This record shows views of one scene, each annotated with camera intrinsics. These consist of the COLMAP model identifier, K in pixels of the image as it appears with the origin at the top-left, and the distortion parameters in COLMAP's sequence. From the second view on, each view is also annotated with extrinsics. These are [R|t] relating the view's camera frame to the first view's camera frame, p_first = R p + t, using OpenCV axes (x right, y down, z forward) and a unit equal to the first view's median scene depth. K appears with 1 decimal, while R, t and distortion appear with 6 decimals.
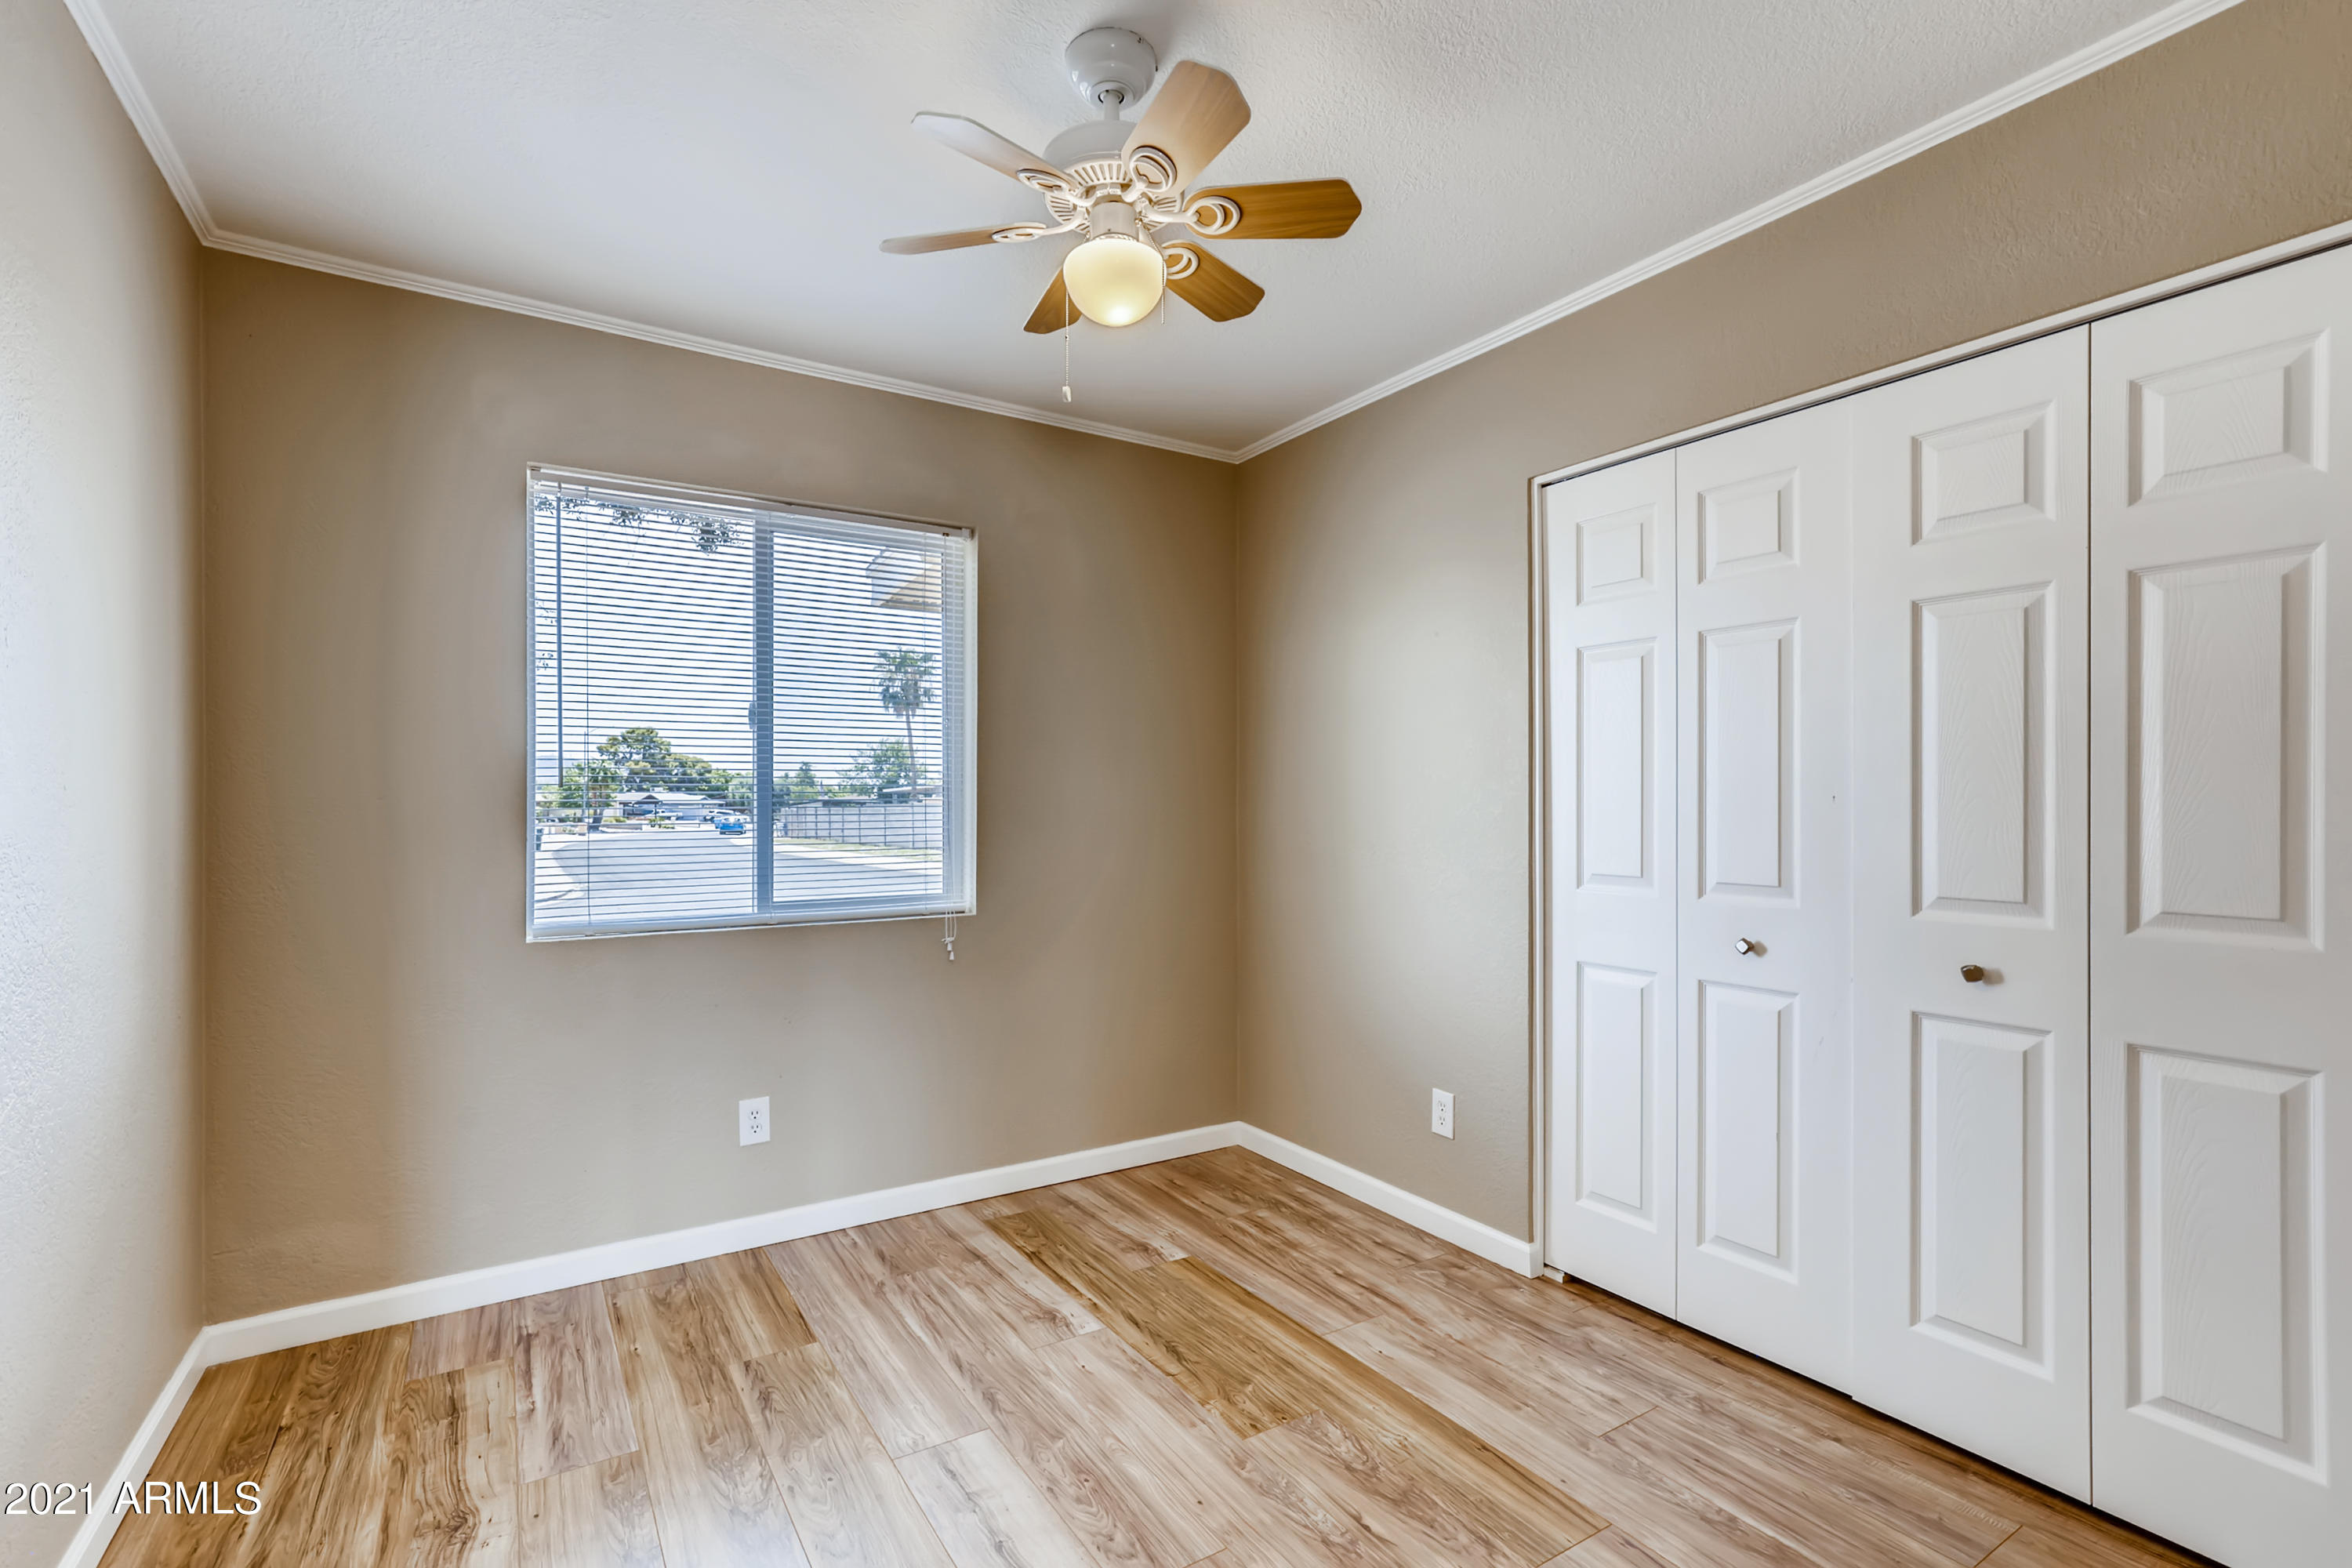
lens RADIAL K [[1069.2, 0, 1173.2], [0, 1069.2, 798.0], [0, 0, 1]] dist [0.000160, 0.005128]
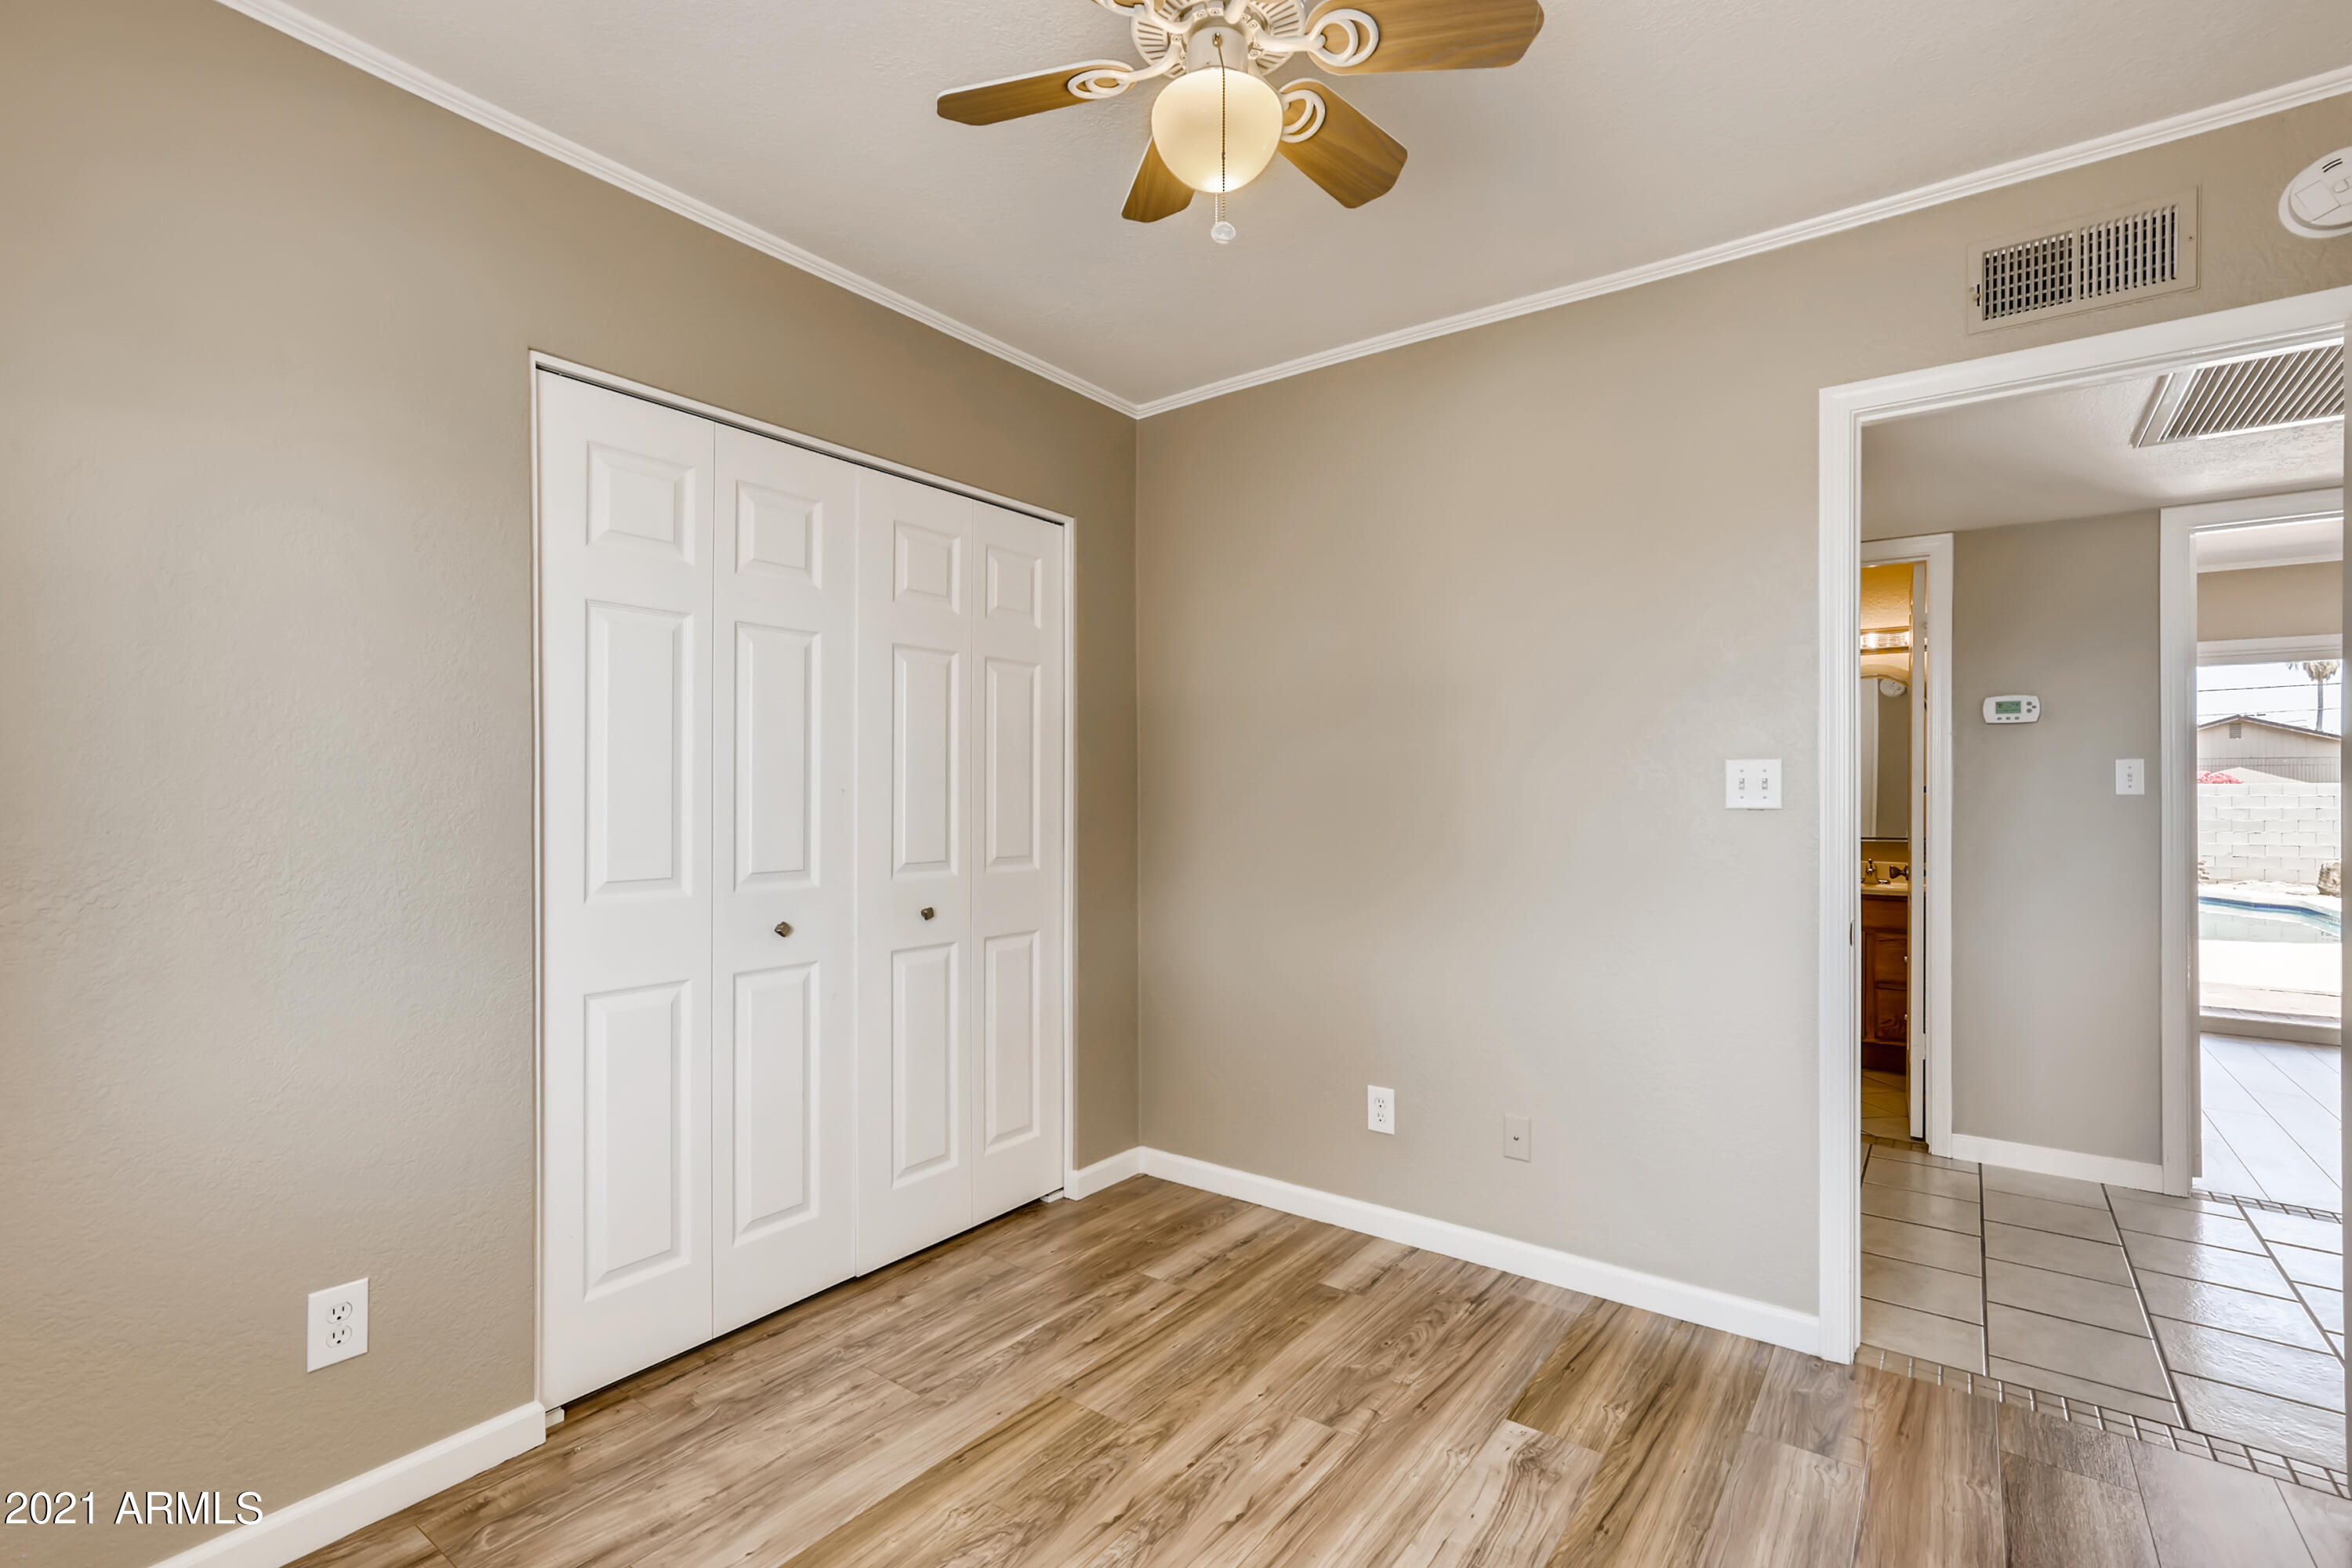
lens RADIAL K [[1069.2, 0, 1174.2], [0, 1069.2, 789.1], [0, 0, 1]] dist [0.000160, 0.005128]
pose [[-0.361494, 0.008230, 0.932338, -0.624911], [-0.004916, 0.999930, -0.010733, 0.007849], [-0.932362, -0.008463, -0.361428, 1.058925]]
